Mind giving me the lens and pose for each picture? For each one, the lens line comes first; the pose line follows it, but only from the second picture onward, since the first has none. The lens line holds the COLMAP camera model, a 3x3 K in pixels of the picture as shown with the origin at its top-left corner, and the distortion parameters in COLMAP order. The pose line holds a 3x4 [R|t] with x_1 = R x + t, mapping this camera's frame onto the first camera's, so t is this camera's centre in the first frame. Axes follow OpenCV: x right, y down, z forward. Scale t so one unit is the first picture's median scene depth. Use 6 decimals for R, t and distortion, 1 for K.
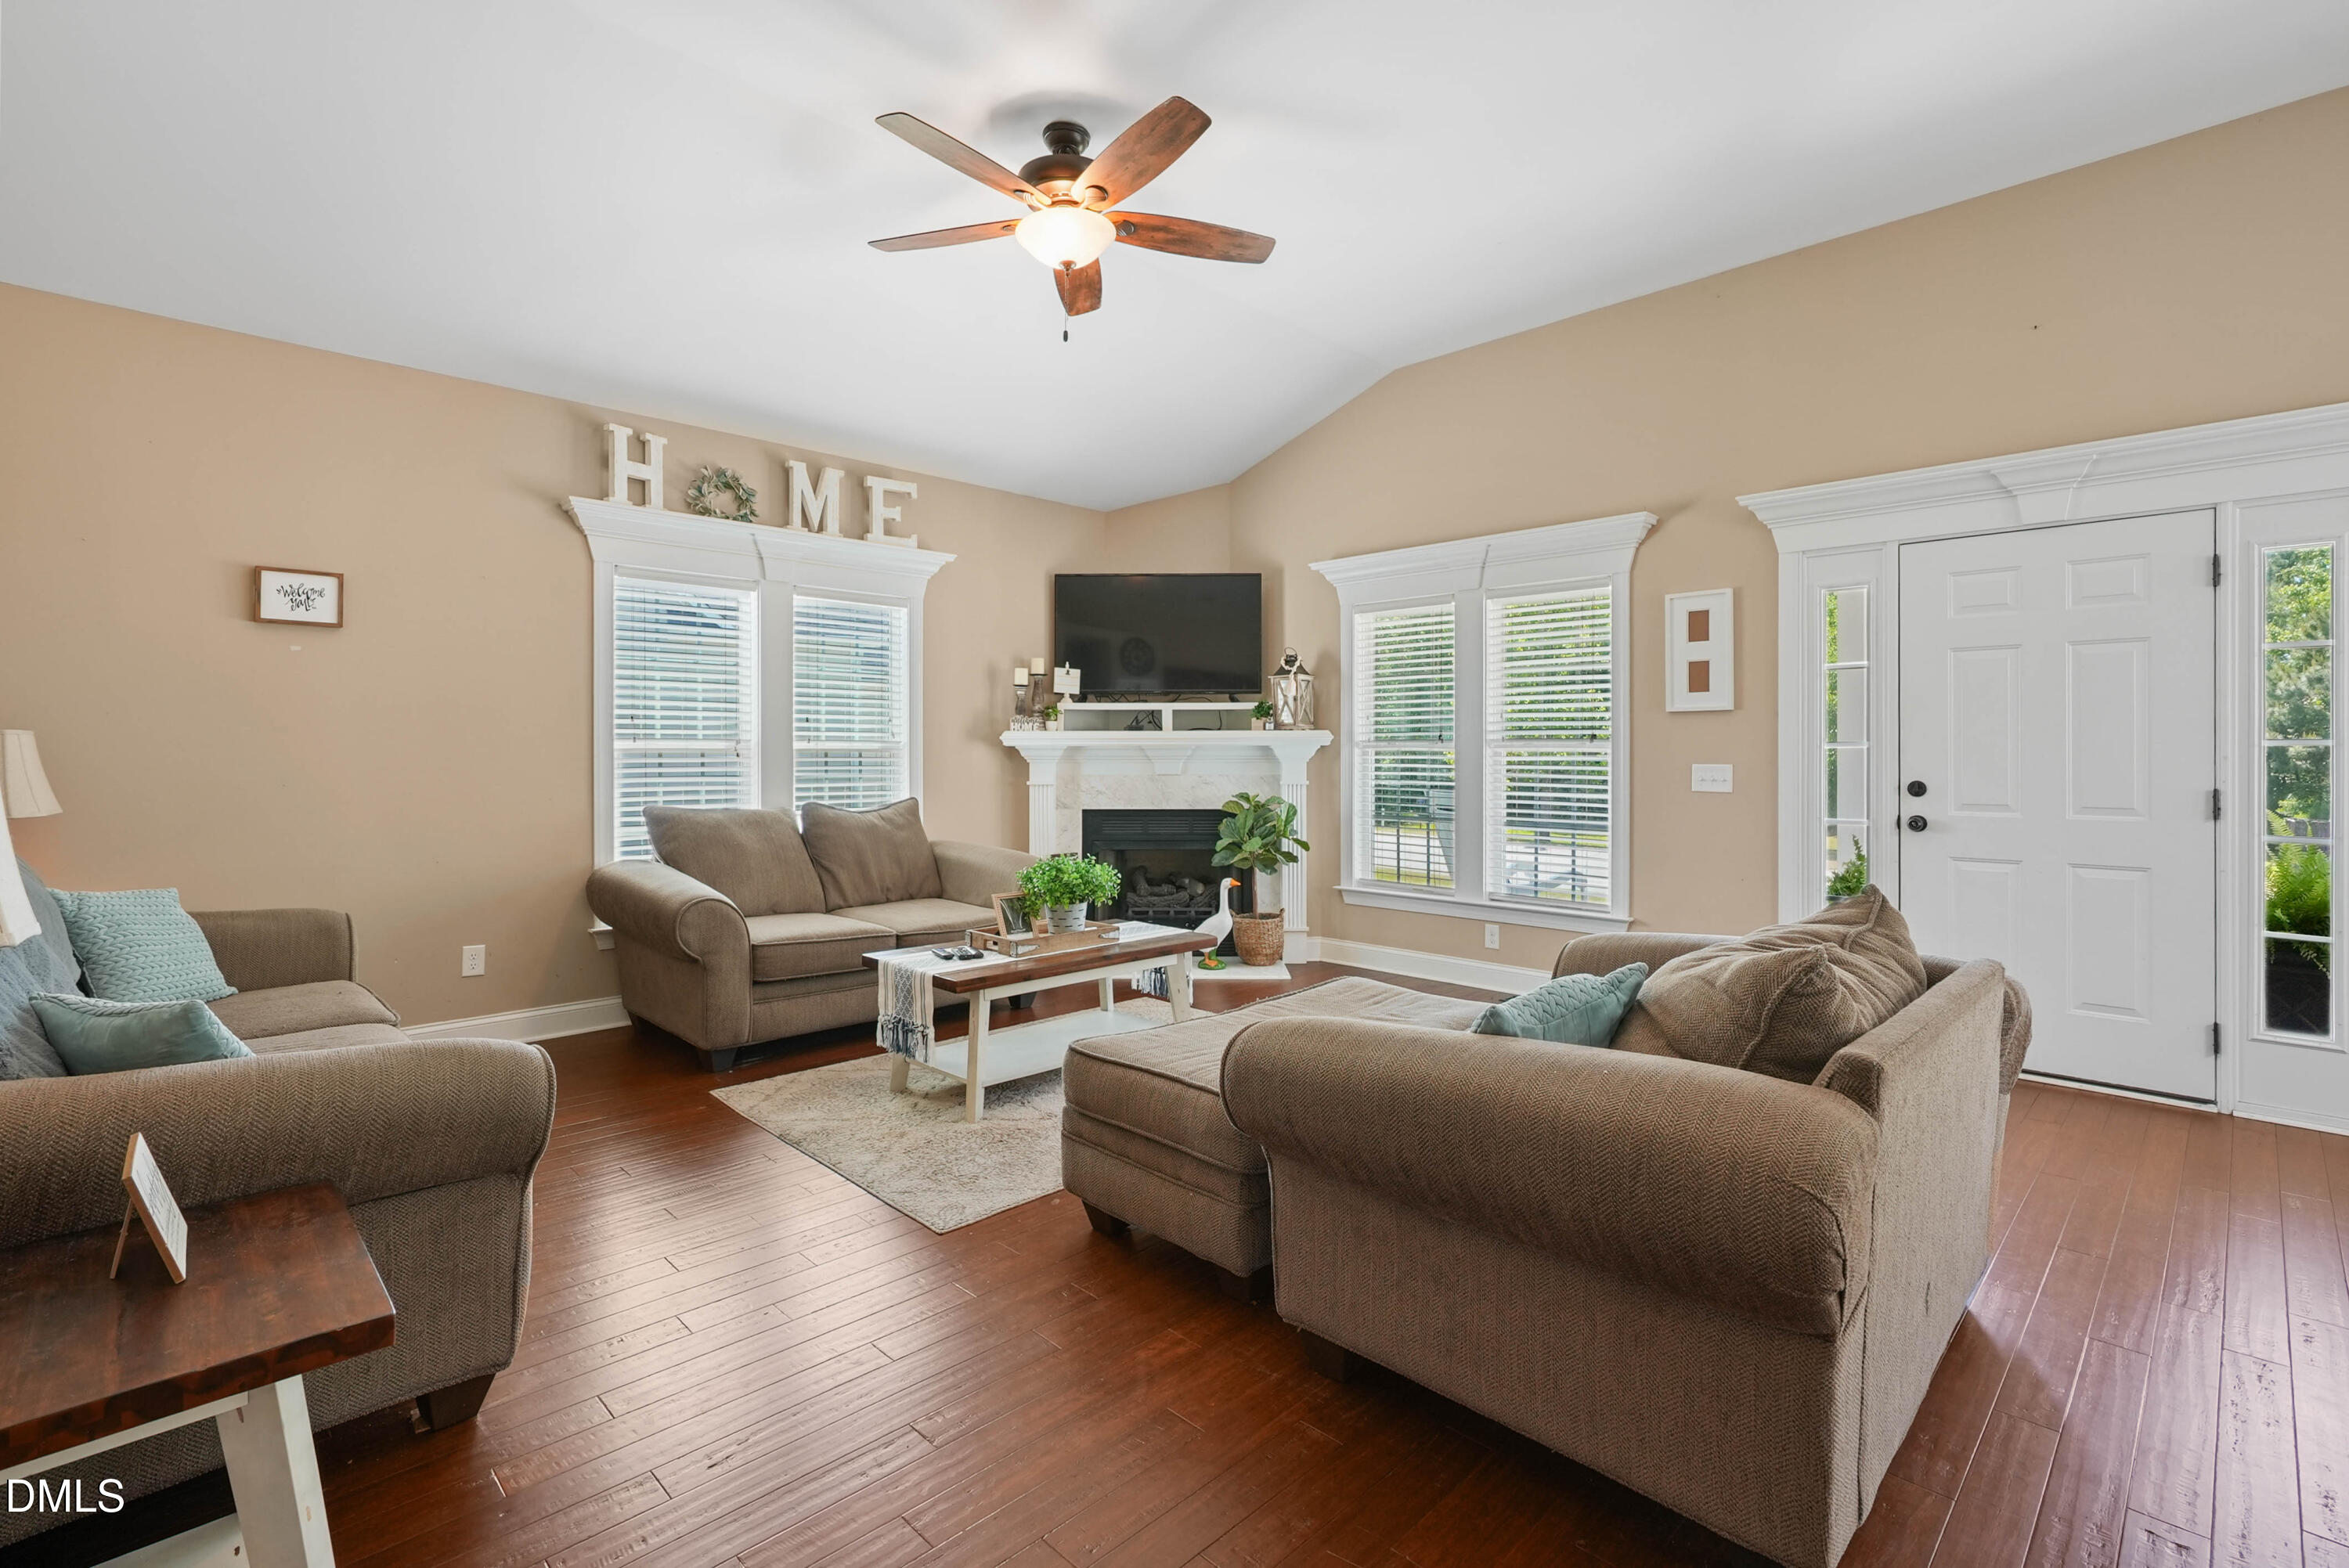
lens RADIAL K [[1066.5, 0, 1173.7], [0, 1066.5, 747.7], [0, 0, 1]] dist [-0.006294, 0.000267]
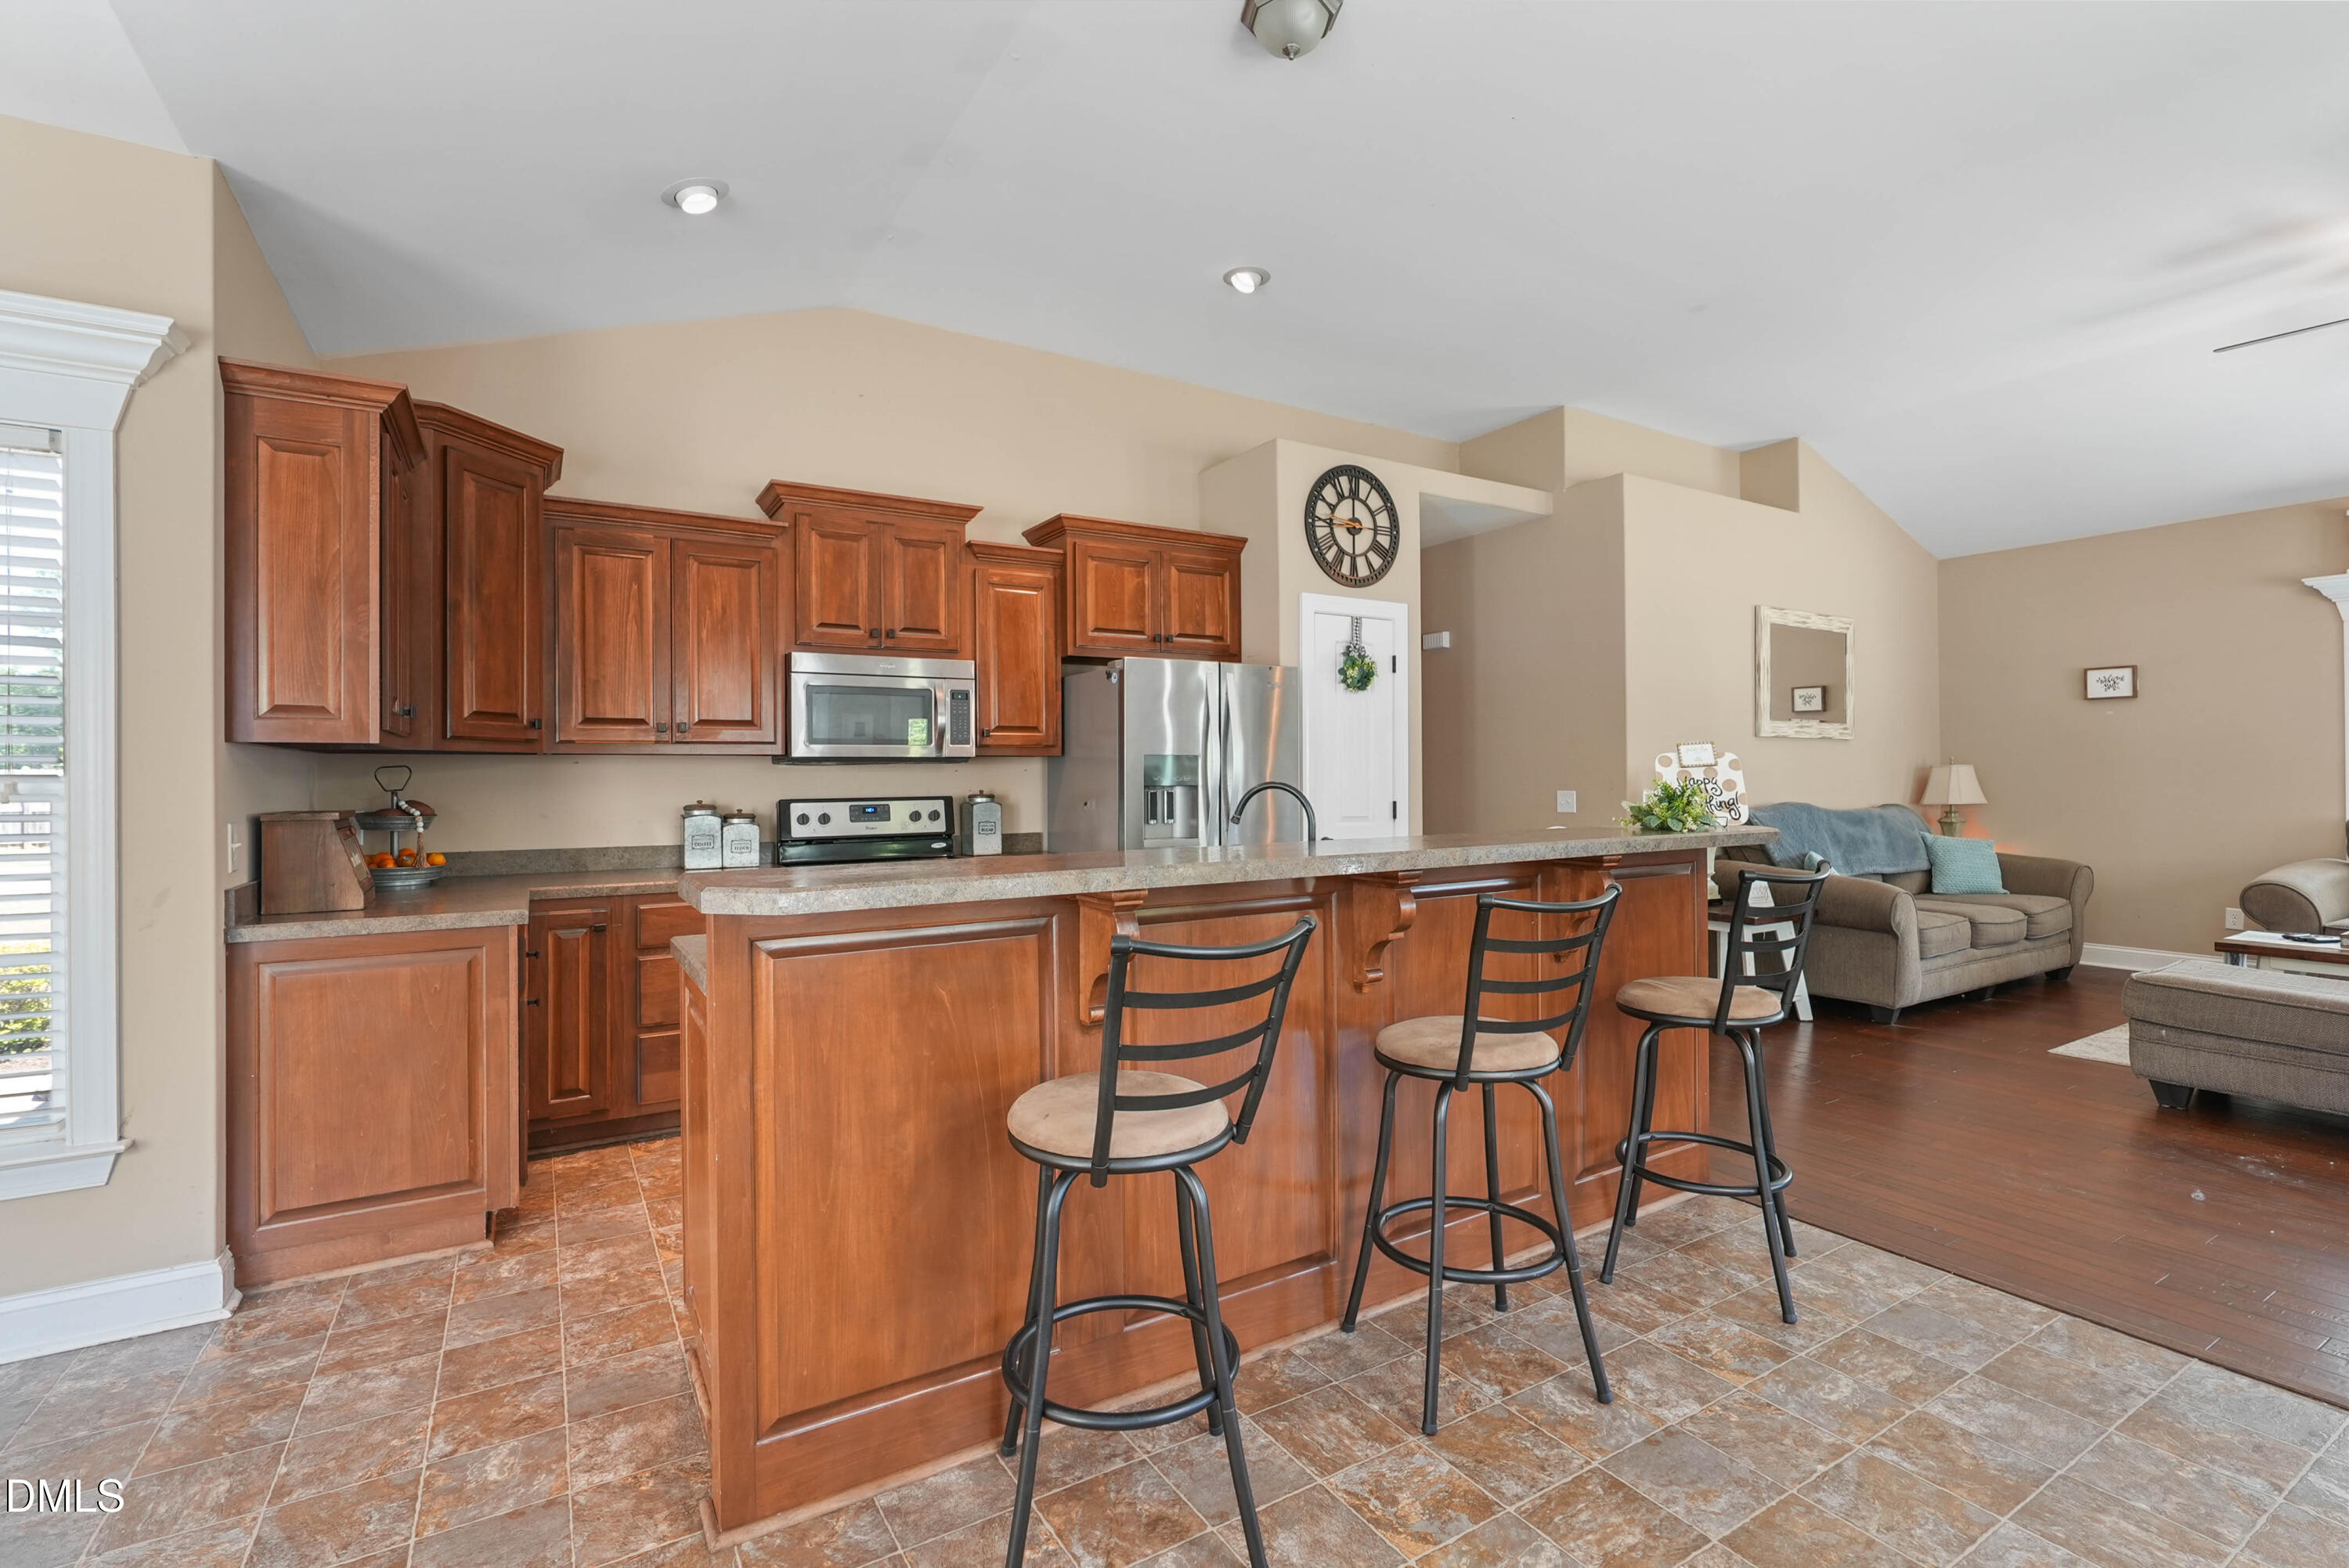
lens RADIAL K [[1065.7, 0, 1172.4], [0, 1065.7, 763.8], [0, 0, 1]] dist [-0.017945, 0.009172]
pose [[-0.234953, -0.007574, -0.971977, 0.845043], [0.009963, 0.999898, -0.010200, -0.006766], [0.971956, -0.012080, -0.234854, -0.048311]]
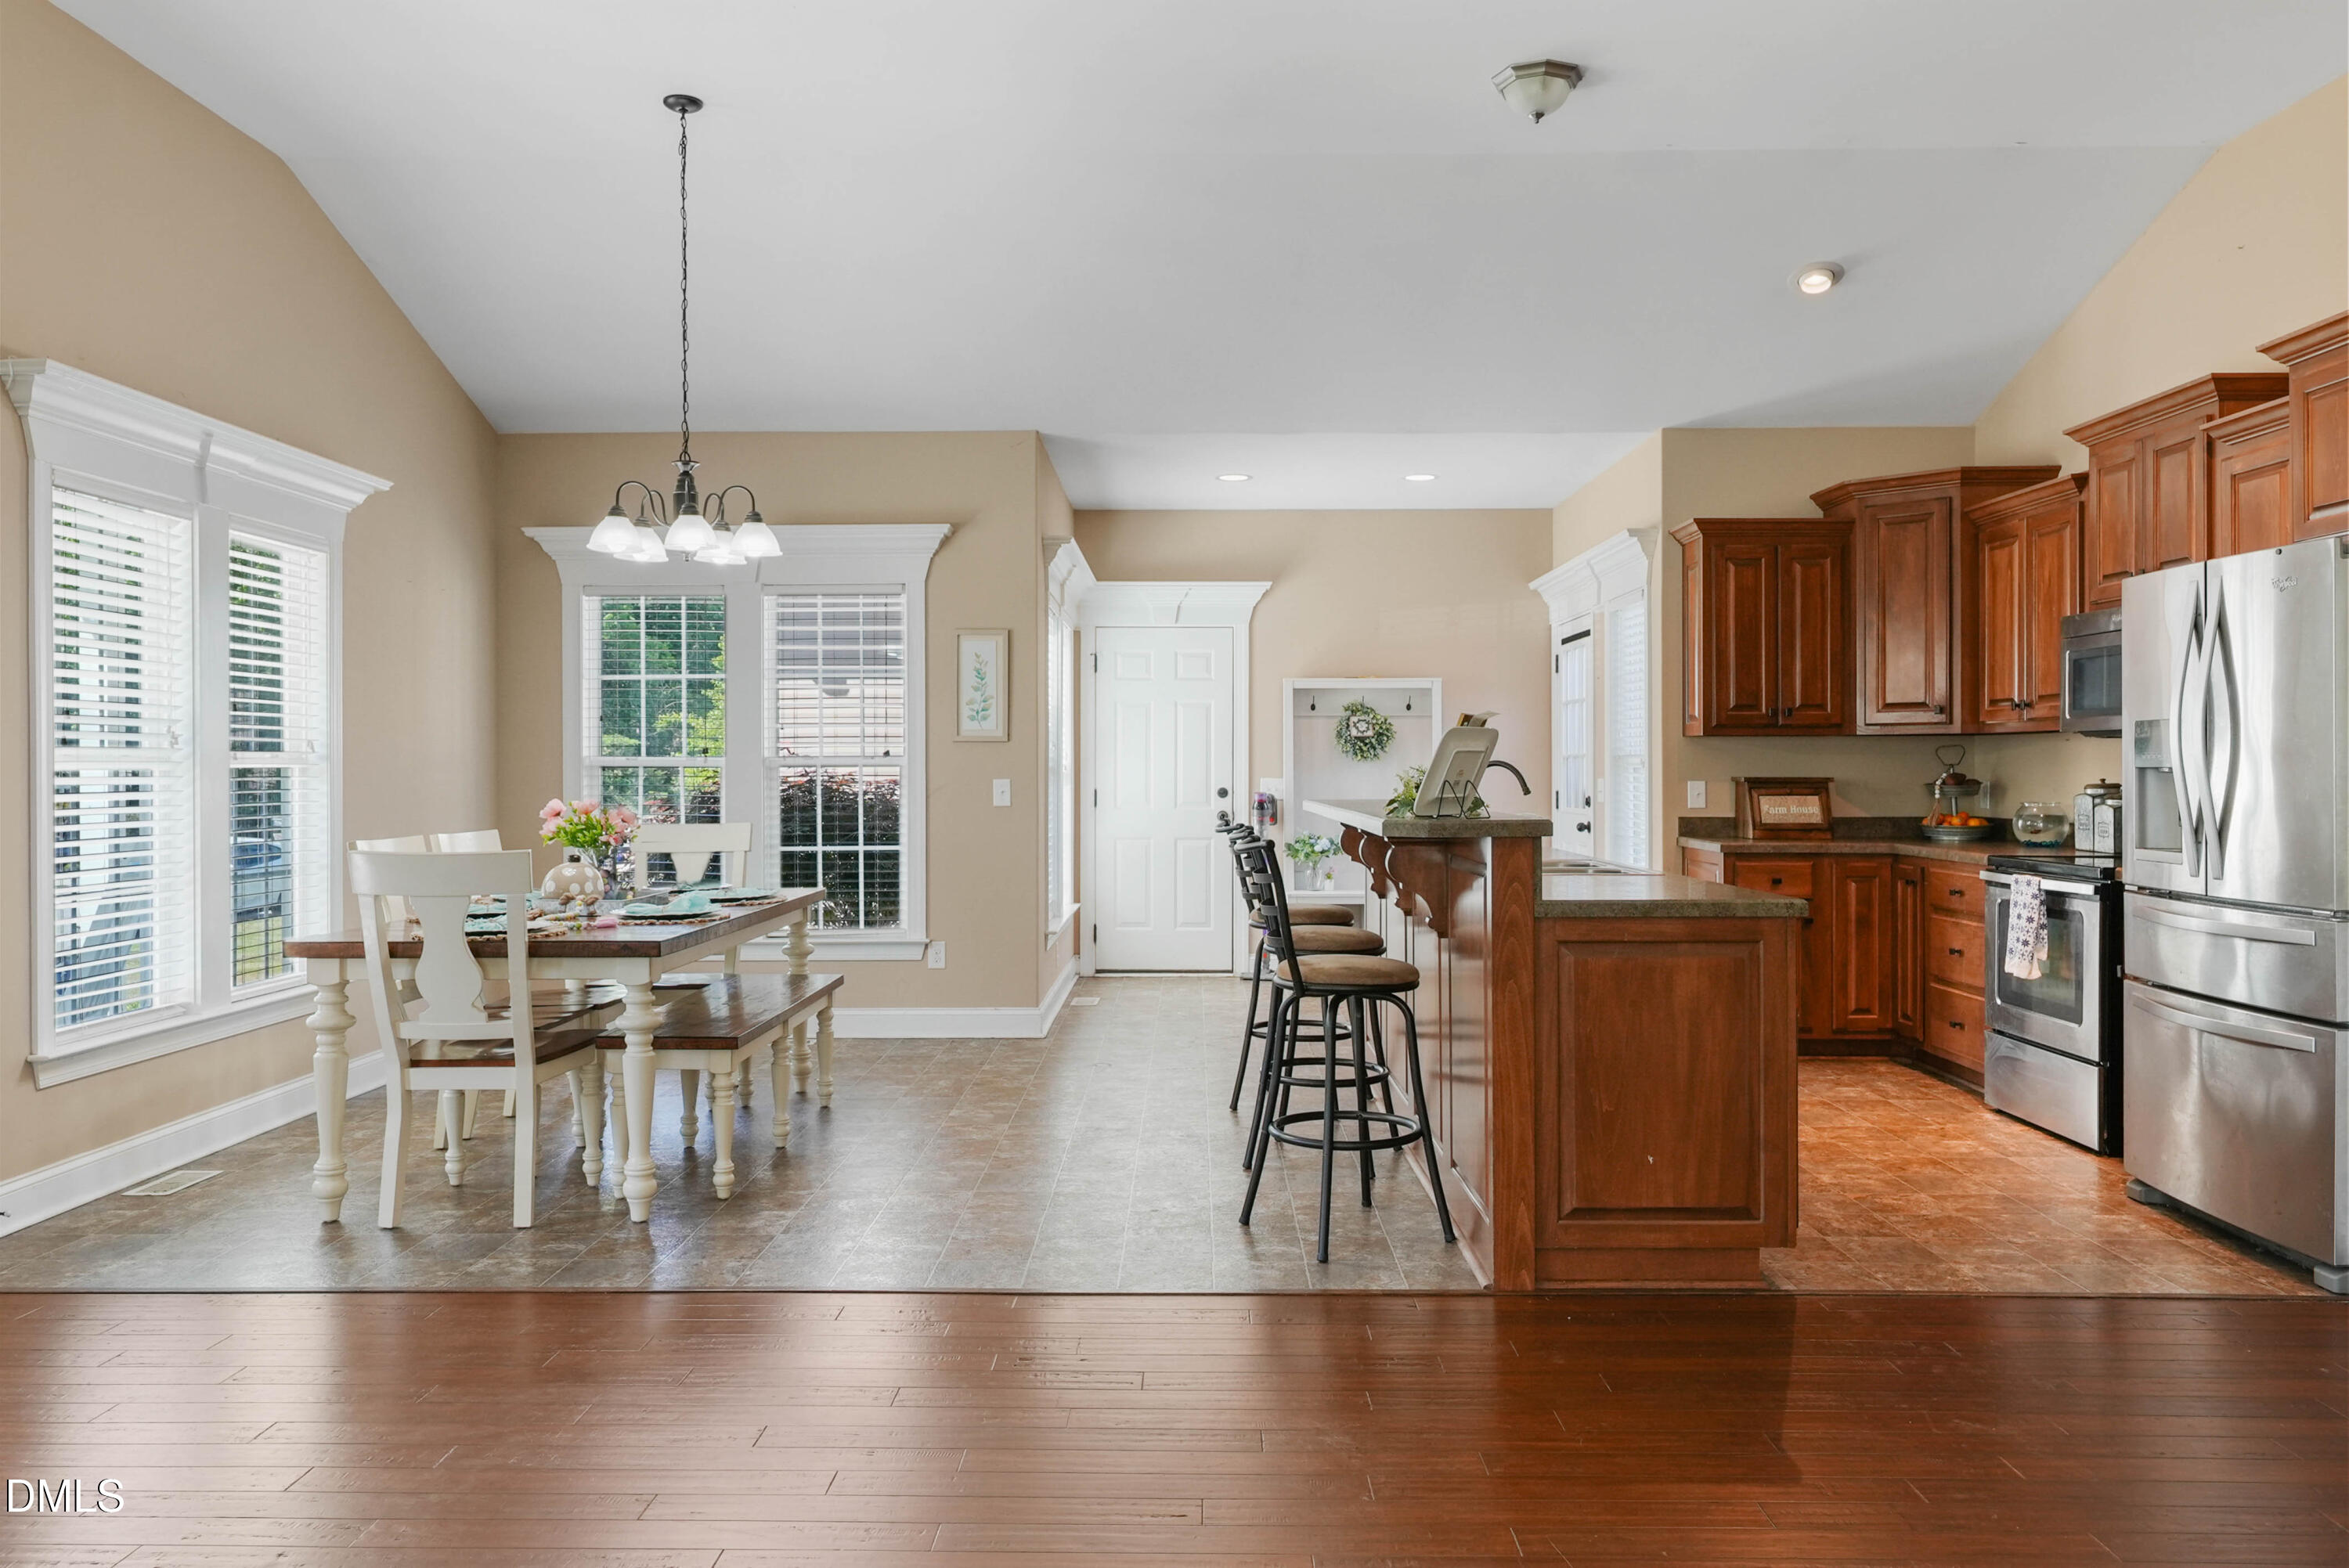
lens RADIAL K [[1672.7, 0, 1167.6], [0, 1672.7, 786.4], [0, 0, 1]] dist [-0.001619, -0.001394]
pose [[-0.696685, -0.004801, 0.717361, -0.204488], [0.000814, 0.999972, 0.007482, 0.004453], [-0.717377, 0.005797, -0.696661, 0.689617]]
